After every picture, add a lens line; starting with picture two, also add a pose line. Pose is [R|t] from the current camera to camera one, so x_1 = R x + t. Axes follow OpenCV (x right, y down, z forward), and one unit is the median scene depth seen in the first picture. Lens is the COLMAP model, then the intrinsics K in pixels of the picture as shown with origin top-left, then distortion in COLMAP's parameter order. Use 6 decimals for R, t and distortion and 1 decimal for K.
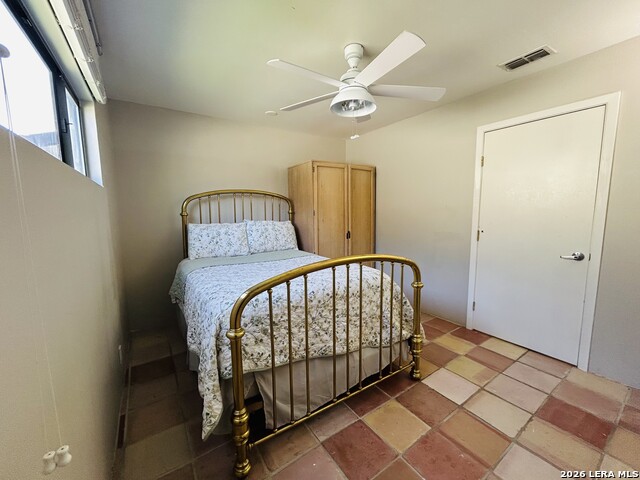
lens RADIAL K [[258.6, 0, 320.0], [0, 258.6, 240.0], [0, 0, 1]] dist [0.000993, -0.000055]
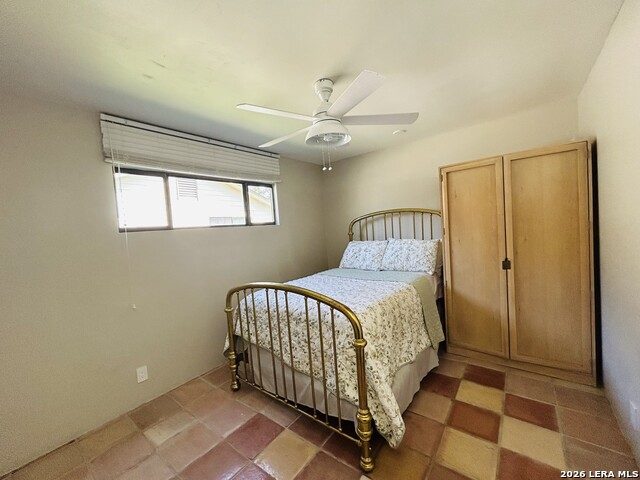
lens RADIAL K [[258.6, 0, 320.0], [0, 258.6, 240.0], [0, 0, 1]] dist [0.000993, -0.000055]
pose [[0.308448, 0.037340, -0.950508, 0.700309], [-0.038646, 0.998896, 0.026700, -0.095435], [0.950456, 0.028498, 0.309551, 0.431592]]
